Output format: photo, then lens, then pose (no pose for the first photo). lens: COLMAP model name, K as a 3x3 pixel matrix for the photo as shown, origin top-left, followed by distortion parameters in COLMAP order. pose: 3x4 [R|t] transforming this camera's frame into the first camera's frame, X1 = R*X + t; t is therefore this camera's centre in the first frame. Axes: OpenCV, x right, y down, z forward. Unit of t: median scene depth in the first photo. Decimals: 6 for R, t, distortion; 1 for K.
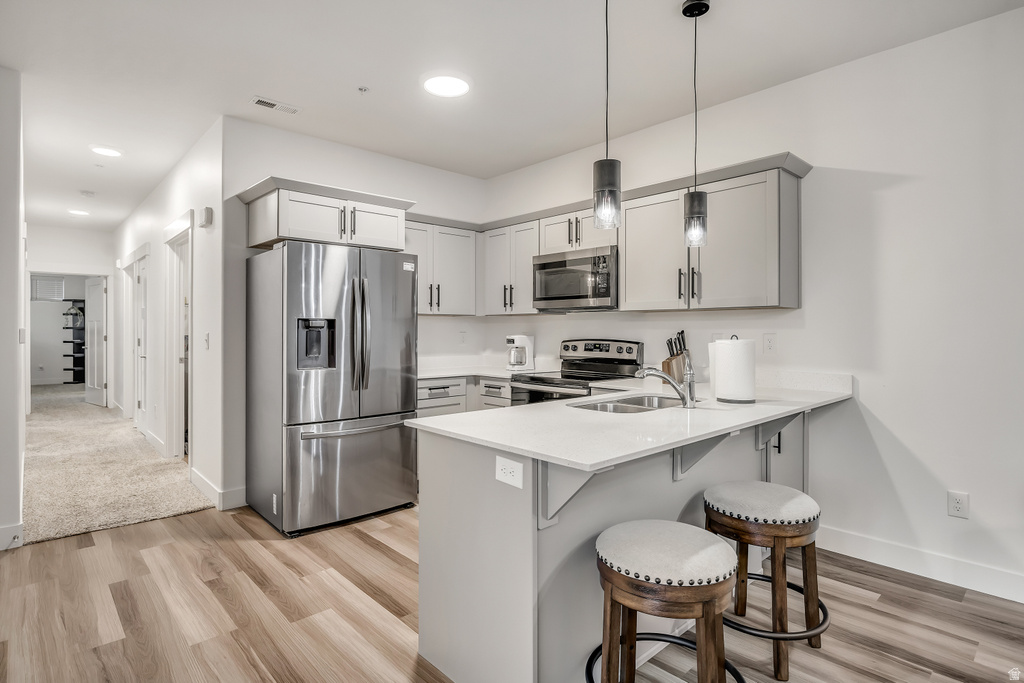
lens RADIAL K [[541.4, 0, 509.7], [0, 541.4, 337.2], [0, 0, 1]] dist [-0.000345, -0.000108]
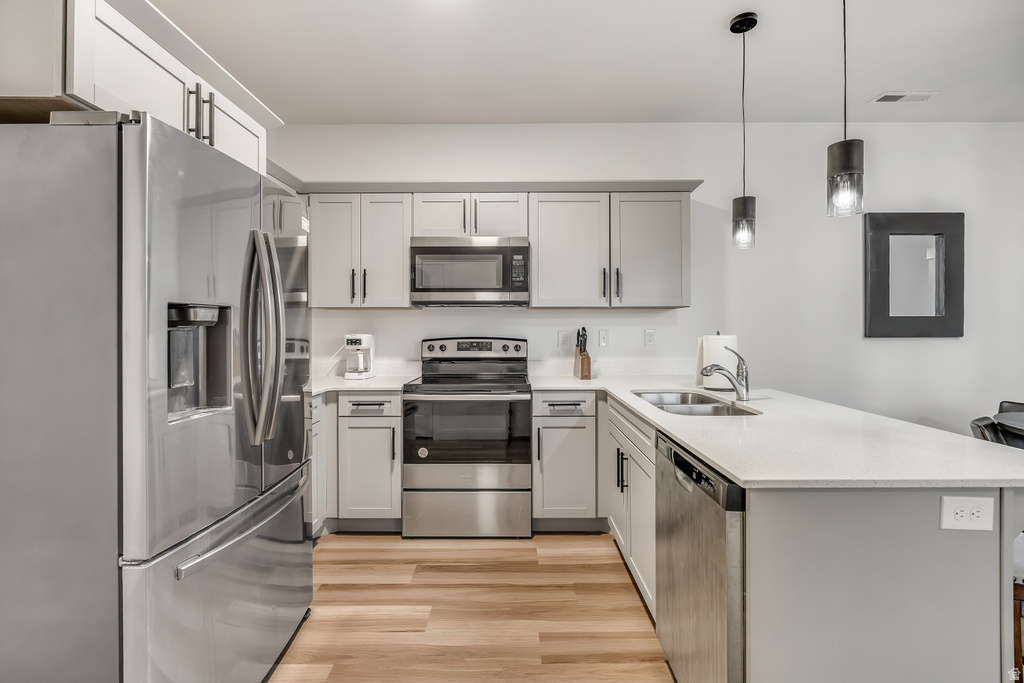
lens RADIAL K [[458.4, 0, 512.4], [0, 458.4, 330.8], [0, 0, 1]] dist [-0.009439, 0.002291]
pose [[0.670269, -0.008204, 0.742073, -0.376070], [0.013229, 0.999912, -0.000895, -0.005718], [-0.742001, 0.010417, 0.670318, 0.438119]]
